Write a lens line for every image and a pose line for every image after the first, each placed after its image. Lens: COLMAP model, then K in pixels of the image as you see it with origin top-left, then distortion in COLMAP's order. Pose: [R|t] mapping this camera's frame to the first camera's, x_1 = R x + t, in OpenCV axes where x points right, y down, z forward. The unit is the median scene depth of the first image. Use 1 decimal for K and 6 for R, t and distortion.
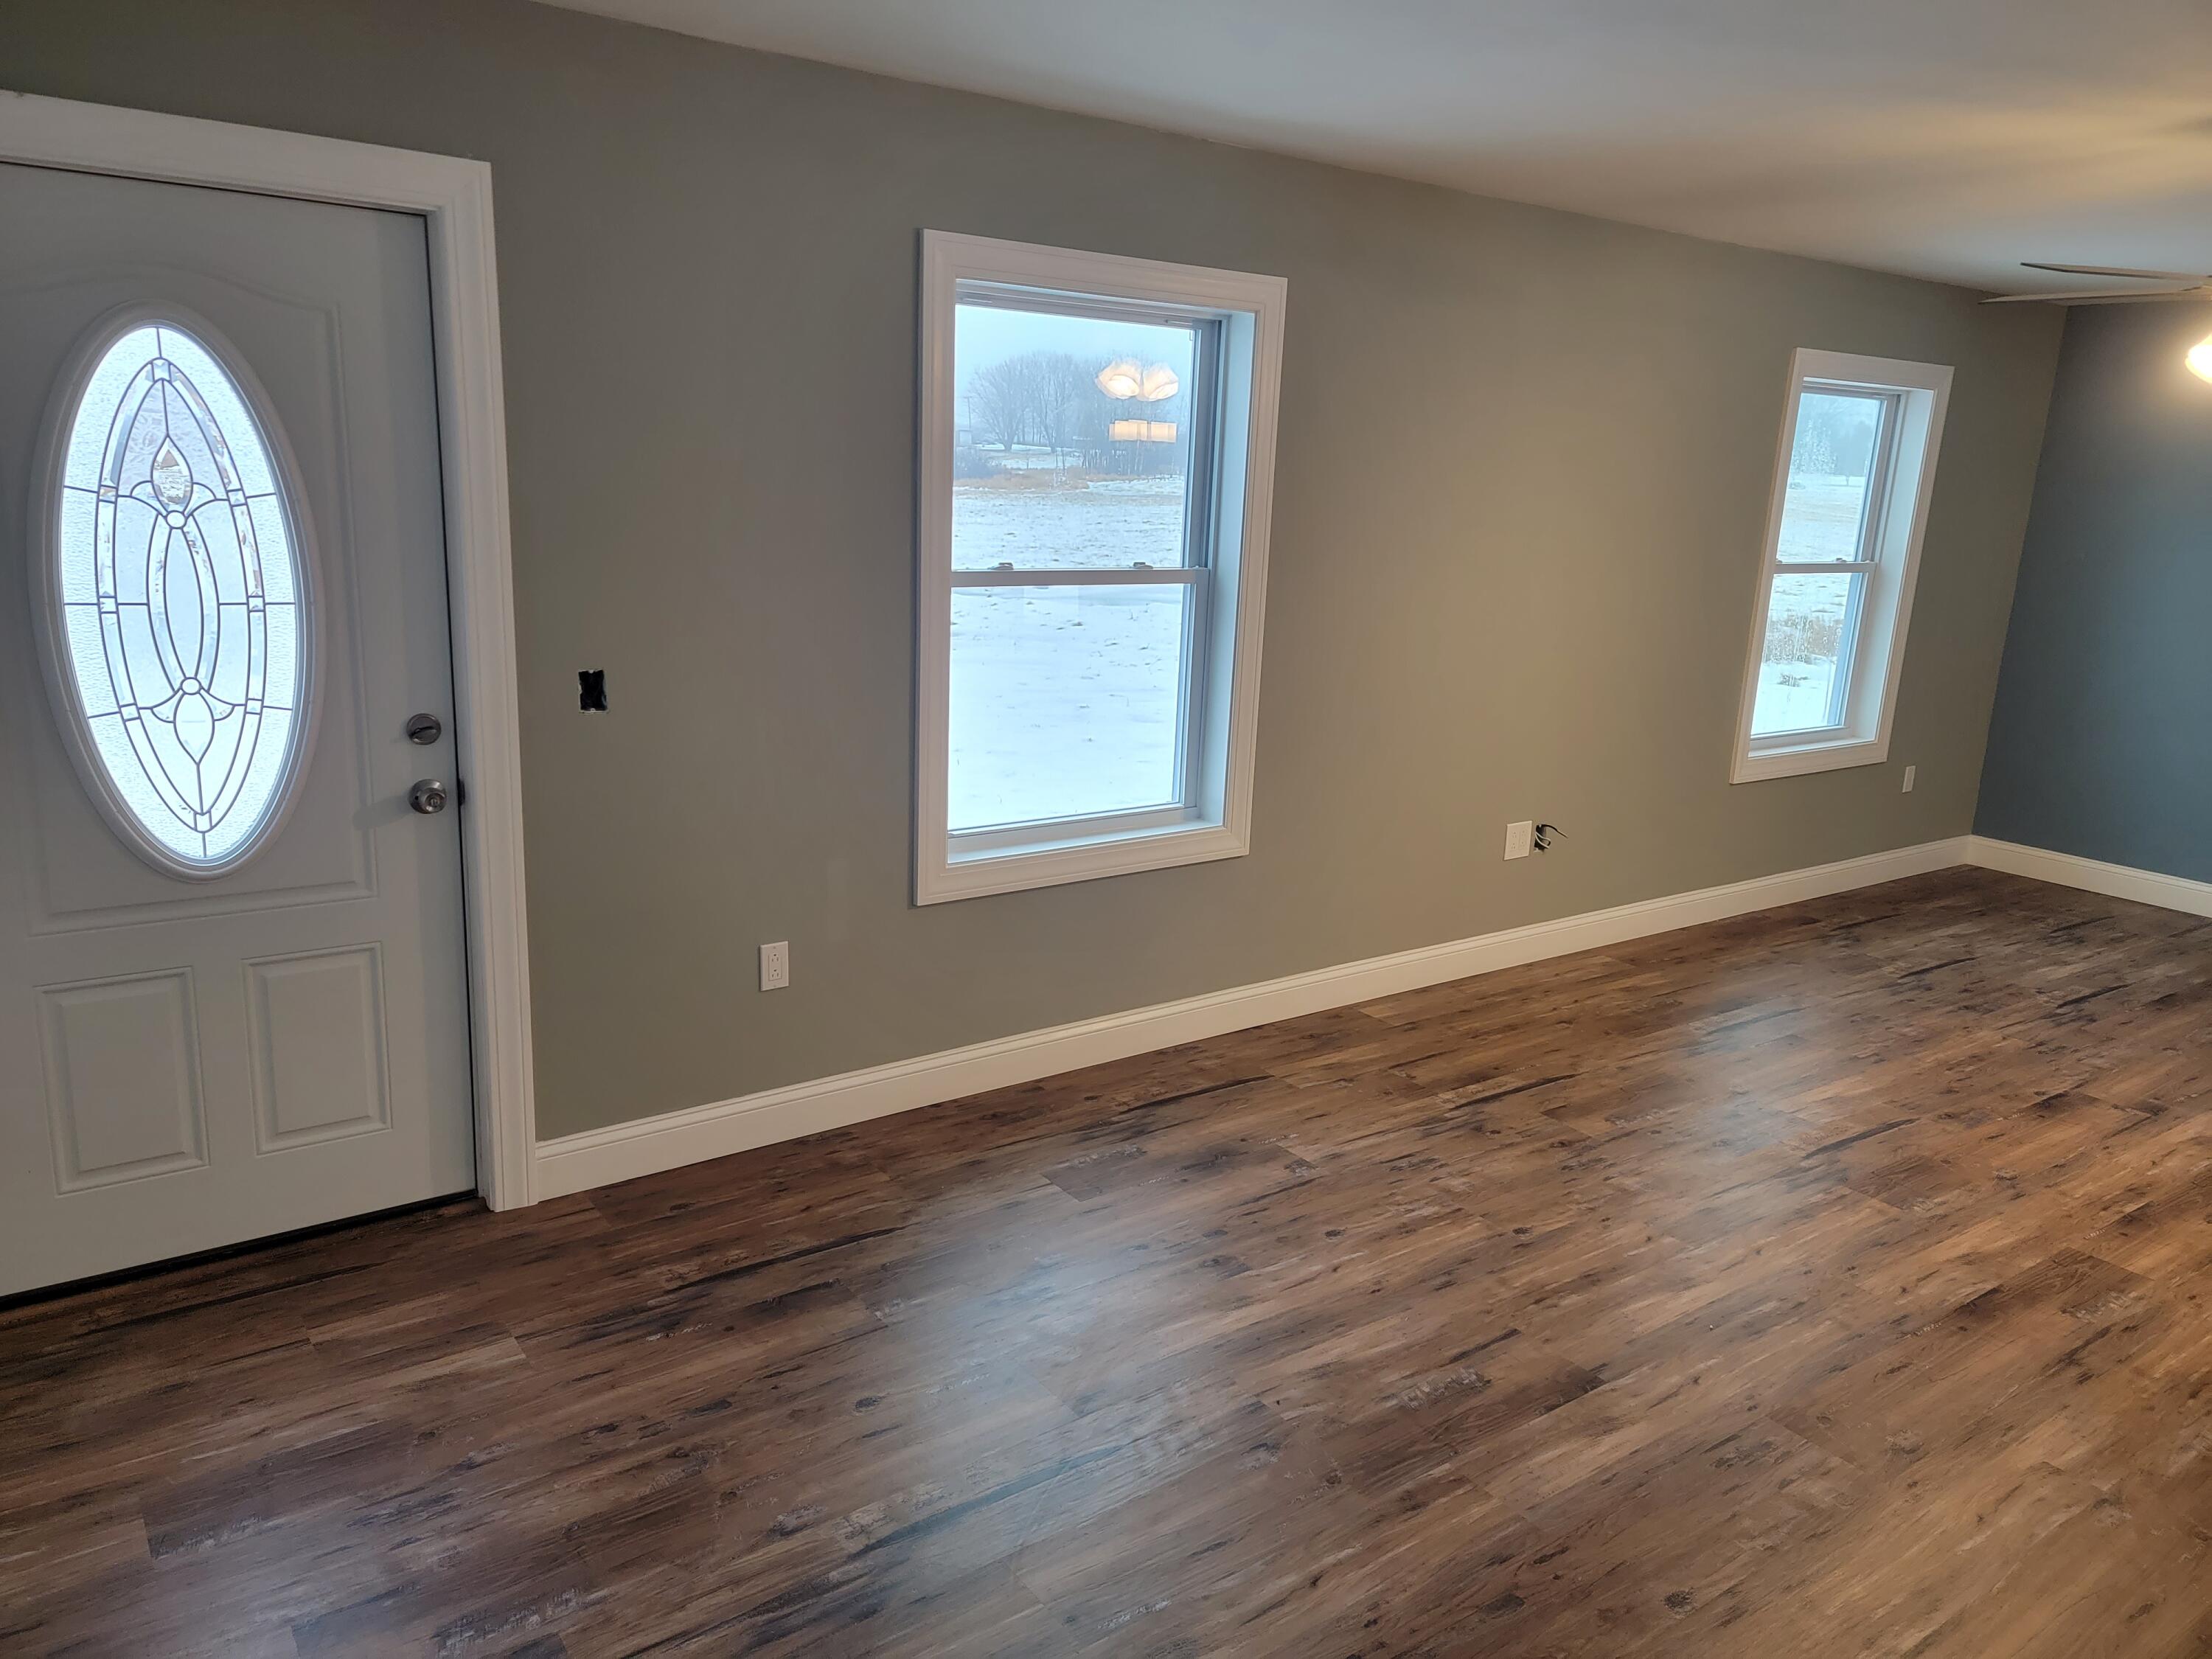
lens RADIAL K [[1538.3, 0, 1094.1], [0, 1538.3, 827.6], [0, 0, 1]] dist [0.079625, -0.072195]
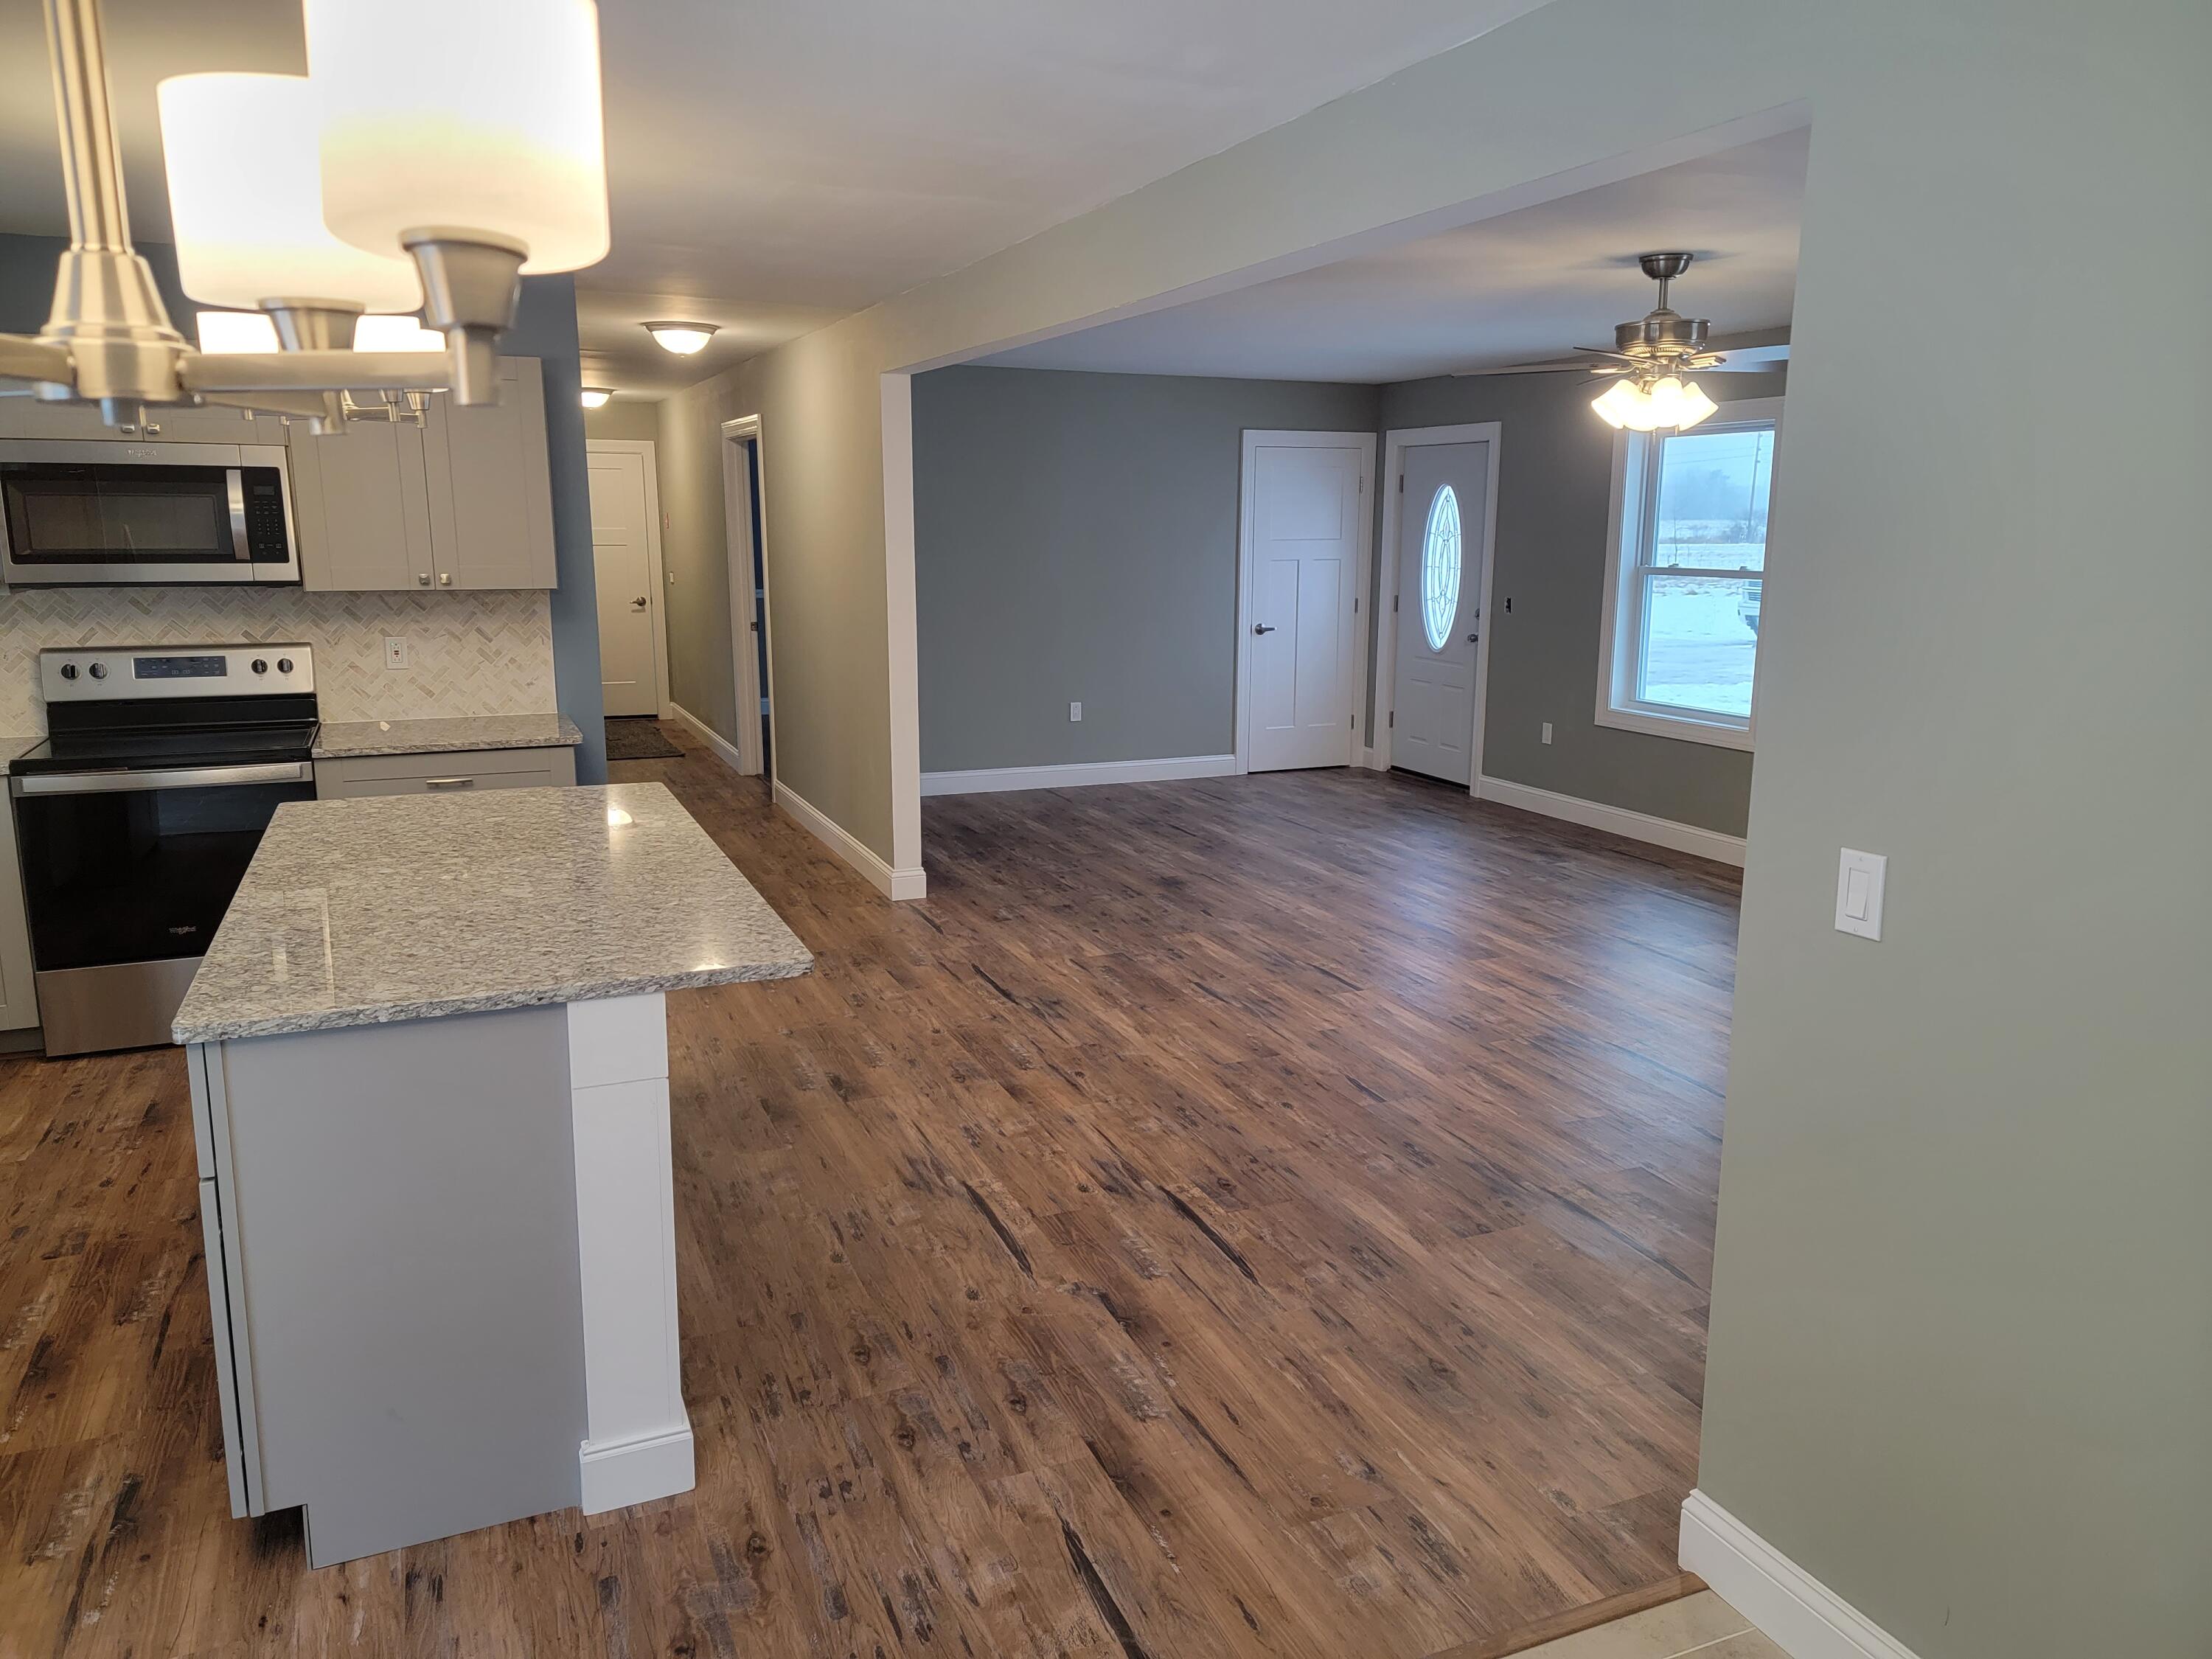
lens RADIAL K [[1538.3, 0, 1110.8], [0, 1538.3, 808.0], [0, 0, 1]] dist [0.079625, -0.072195]
pose [[-0.215011, 0.142774, -0.966119, 1.962428], [-0.237507, 0.951912, 0.193532, -0.086751], [0.947291, 0.271072, -0.170762, 0.723951]]
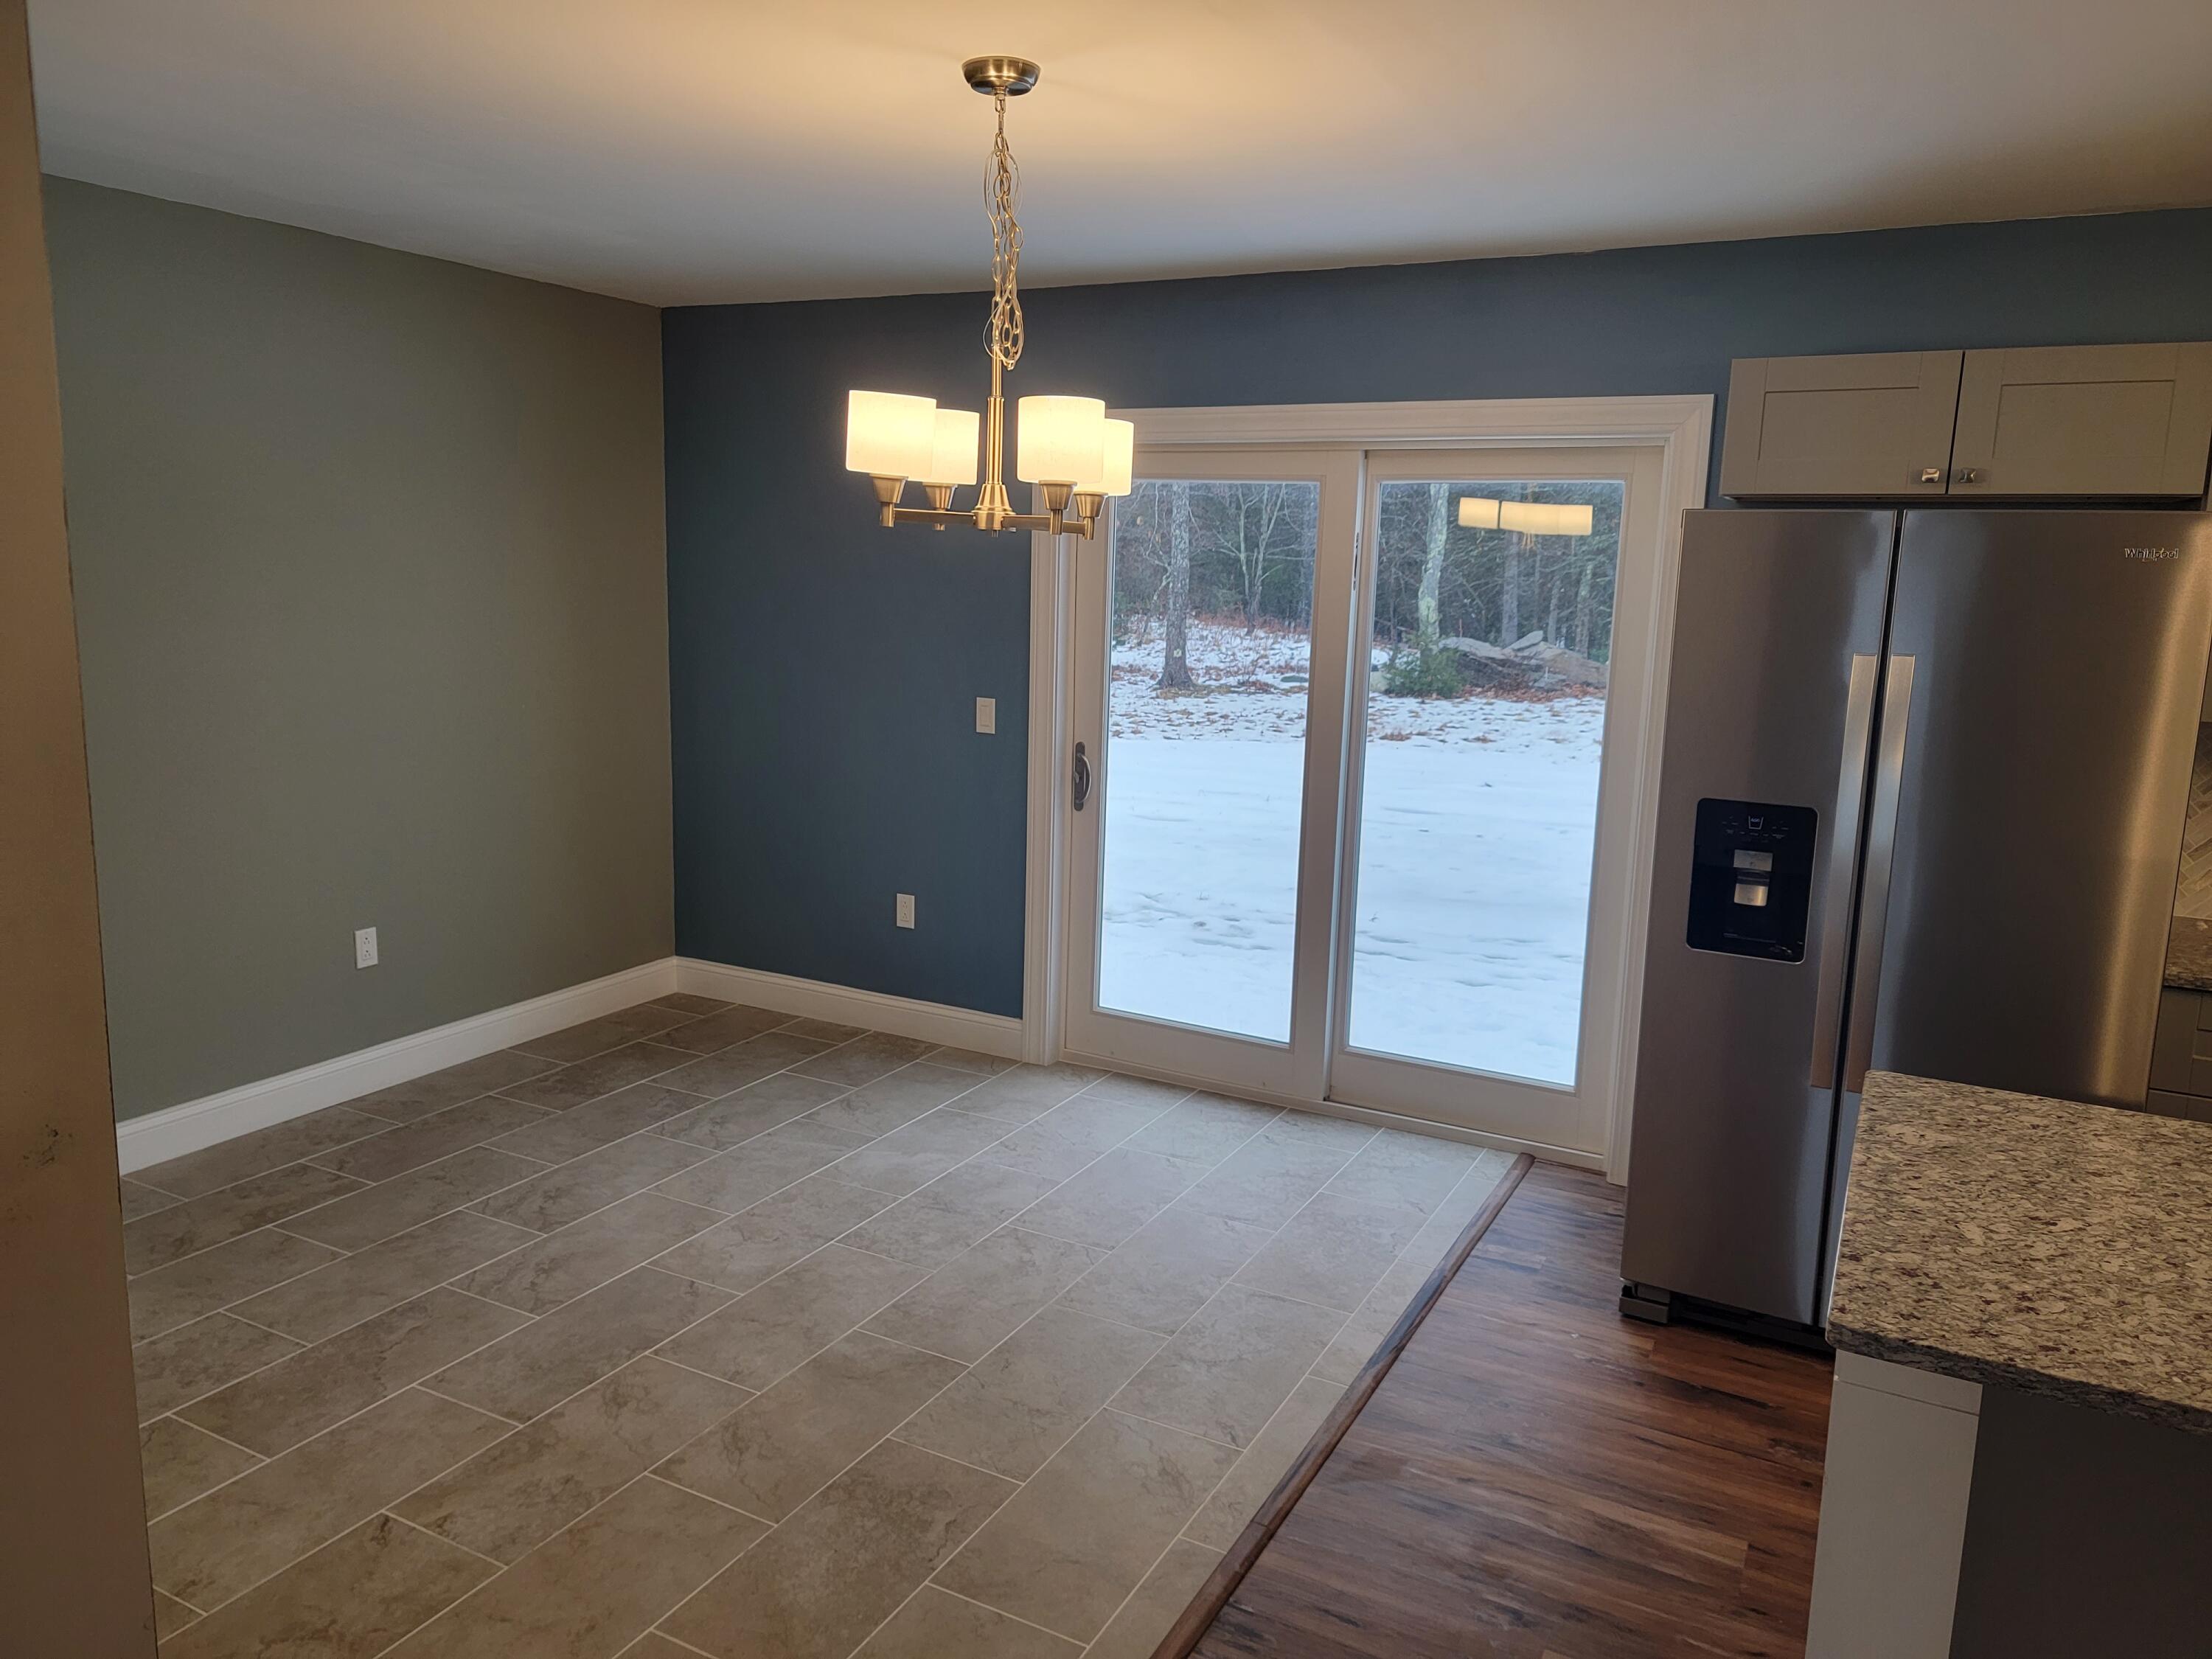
lens RADIAL K [[1538.3, 0, 1113.2], [0, 1538.3, 816.8], [0, 0, 1]] dist [0.079625, -0.072195]
pose [[-0.443546, -0.198534, 0.873986, 1.154937], [0.162733, 0.941108, 0.296368, -0.138311], [-0.881354, 0.273679, -0.385116, 0.789119]]
